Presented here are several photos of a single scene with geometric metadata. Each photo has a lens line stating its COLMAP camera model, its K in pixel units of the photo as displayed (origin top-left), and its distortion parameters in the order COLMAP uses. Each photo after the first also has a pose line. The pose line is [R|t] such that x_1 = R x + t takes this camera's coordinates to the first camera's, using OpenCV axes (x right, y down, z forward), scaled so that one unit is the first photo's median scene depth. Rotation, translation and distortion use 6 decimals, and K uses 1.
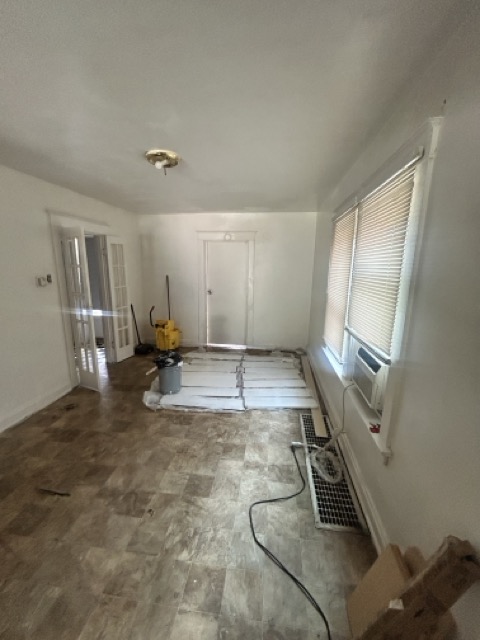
lens RADIAL K [[261.0, 0, 241.6], [0, 261.0, 318.8], [0, 0, 1]] dist [-0.000481, 0.000727]
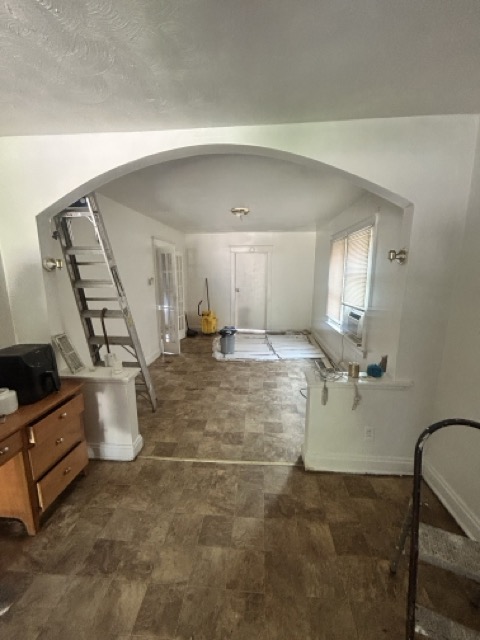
lens RADIAL K [[261.0, 0, 241.9], [0, 261.0, 319.4], [0, 0, 1]] dist [-0.000481, 0.000727]
pose [[0.998409, -0.024892, 0.050597, -0.309796], [0.025800, 0.999516, -0.017372, 0.128837], [-0.050140, 0.018650, 0.998568, -0.614753]]
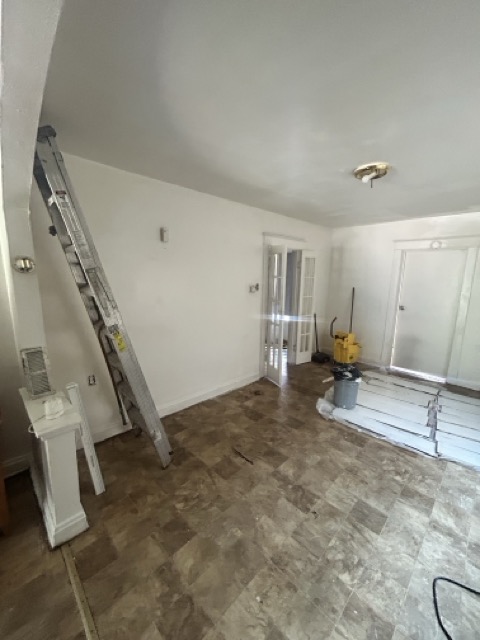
lens RADIAL K [[261.0, 0, 241.9], [0, 261.0, 318.6], [0, 0, 1]] dist [-0.000481, 0.000727]
pose [[0.789523, 0.106371, -0.604433, -0.022353], [-0.132971, 0.991120, 0.000733, 0.006628], [0.599143, 0.079793, 0.796656, -0.036041]]
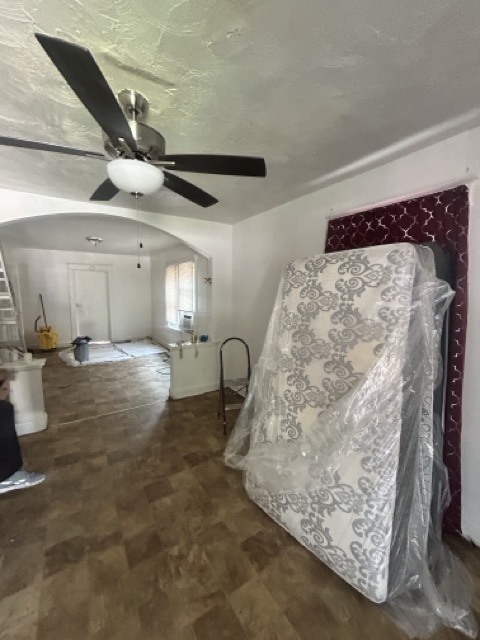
lens RADIAL K [[261.0, 0, 240.9], [0, 261.0, 318.0], [0, 0, 1]] dist [-0.000481, 0.000727]
pose [[0.763086, -0.079100, 0.641439, -0.647786], [0.132935, 0.990471, -0.036004, 0.237292], [-0.632478, 0.112743, 0.766329, -1.125721]]
